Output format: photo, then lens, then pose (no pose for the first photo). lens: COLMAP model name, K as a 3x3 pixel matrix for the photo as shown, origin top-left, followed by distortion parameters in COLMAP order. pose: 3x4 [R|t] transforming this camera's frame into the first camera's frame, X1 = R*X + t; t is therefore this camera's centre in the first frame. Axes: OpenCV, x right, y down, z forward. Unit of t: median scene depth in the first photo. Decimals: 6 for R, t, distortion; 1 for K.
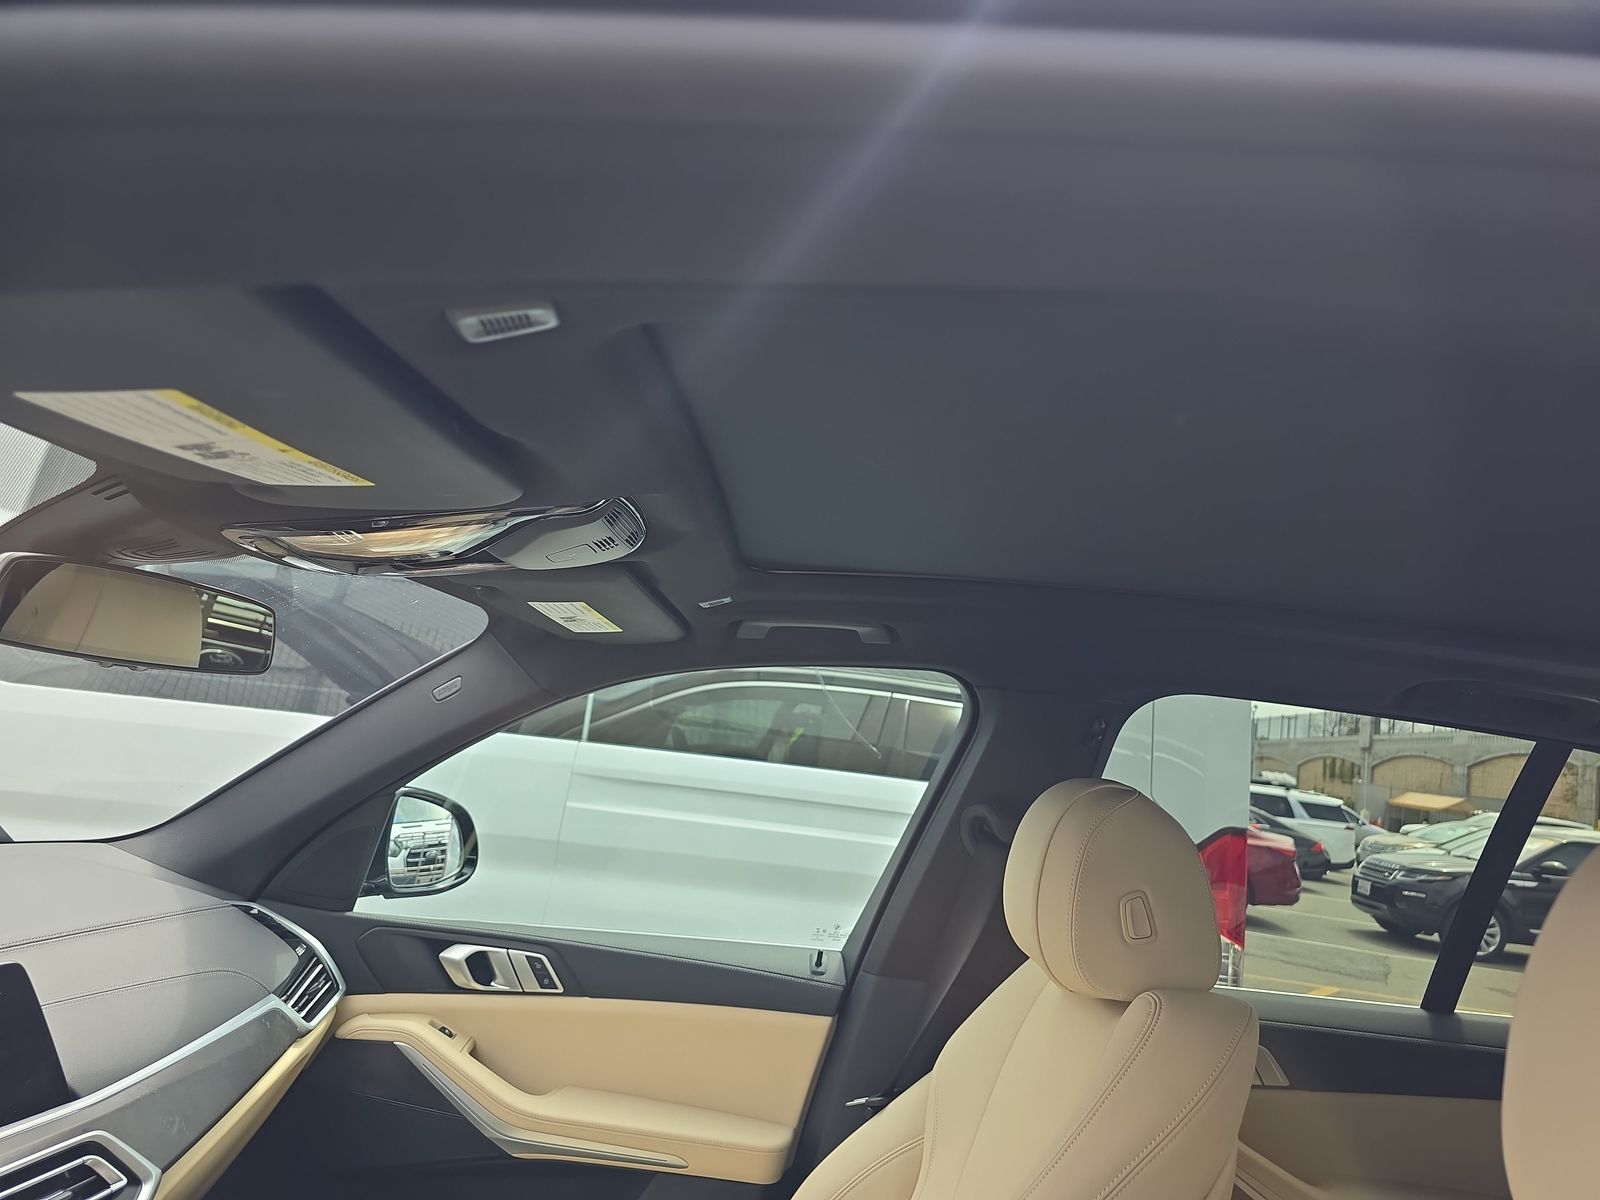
lens RADIAL K [[1097.6, 0, 799.3], [0, 1097.6, 594.9], [0, 0, 1]] dist [0.045260, -0.042562]
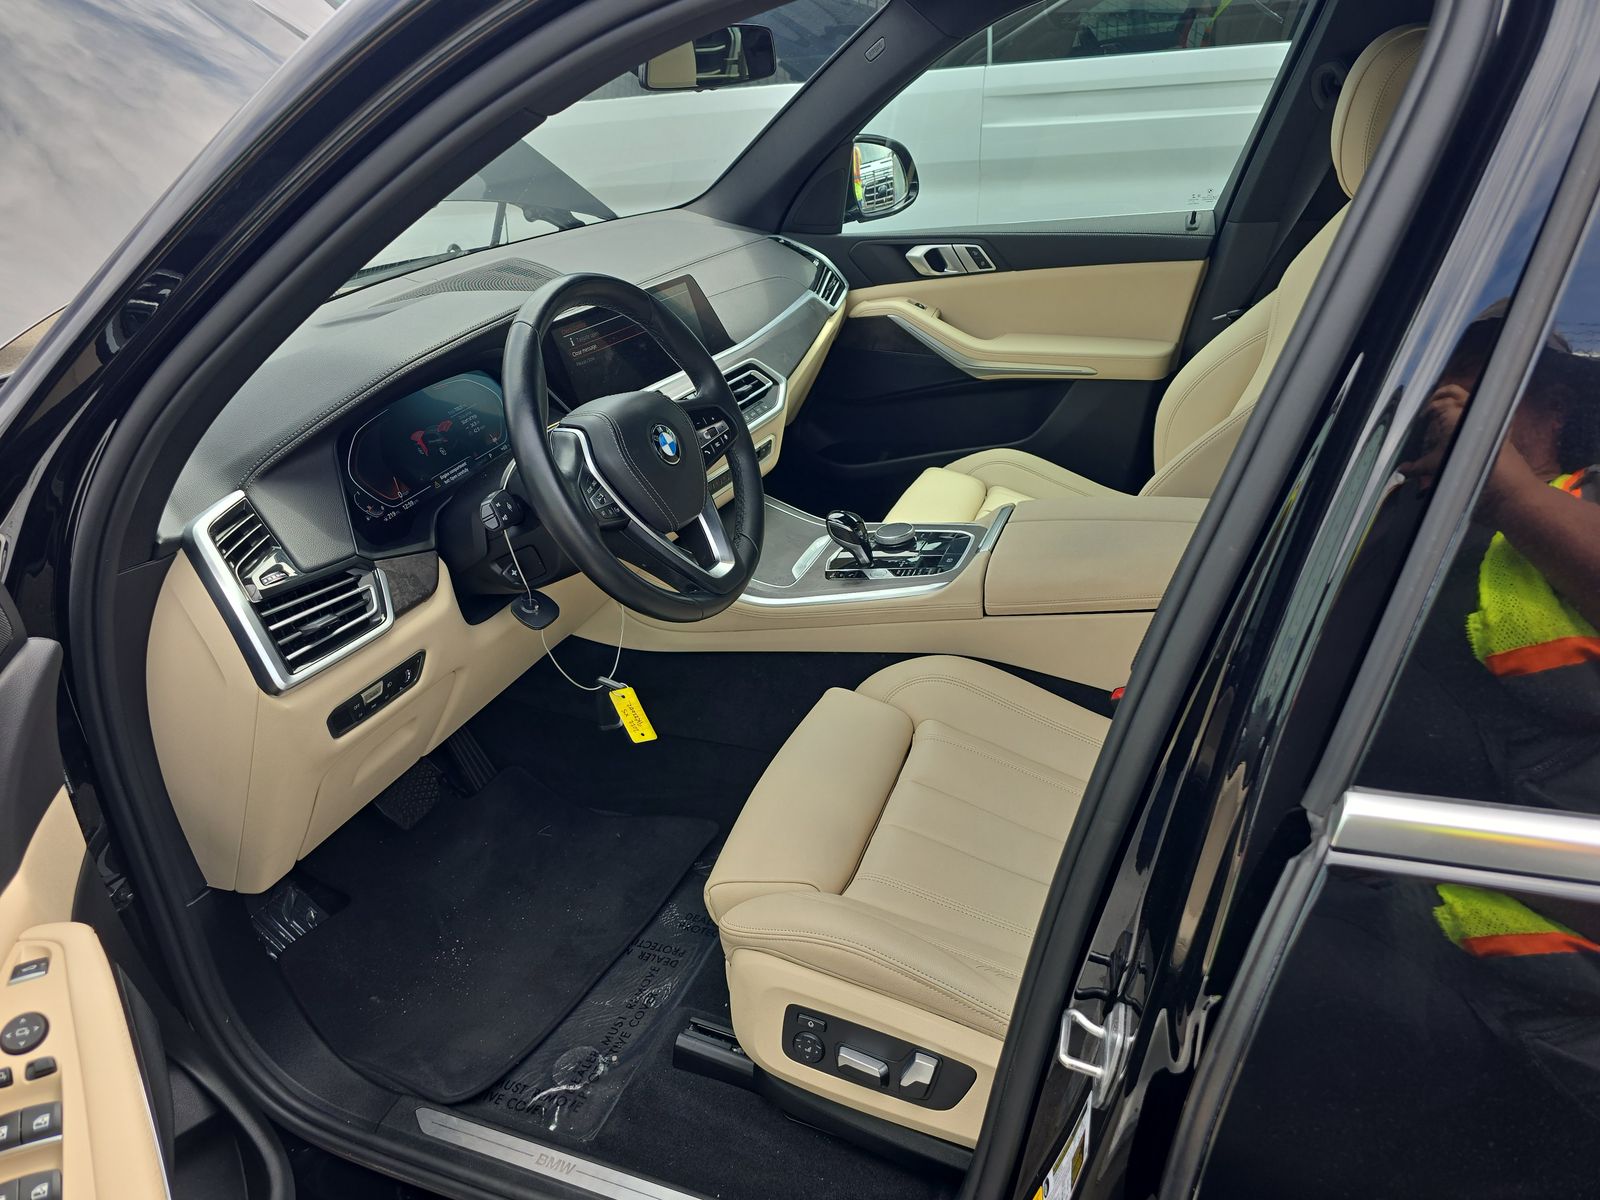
lens RADIAL K [[1097.6, 0, 794.9], [0, 1097.6, 598.7], [0, 0, 1]] dist [0.045260, -0.042562]
pose [[0.920305, -0.012713, -0.390994, 0.090697], [0.229664, 0.826663, 0.513694, -0.068655], [0.316690, -0.562553, 0.763703, -0.372395]]
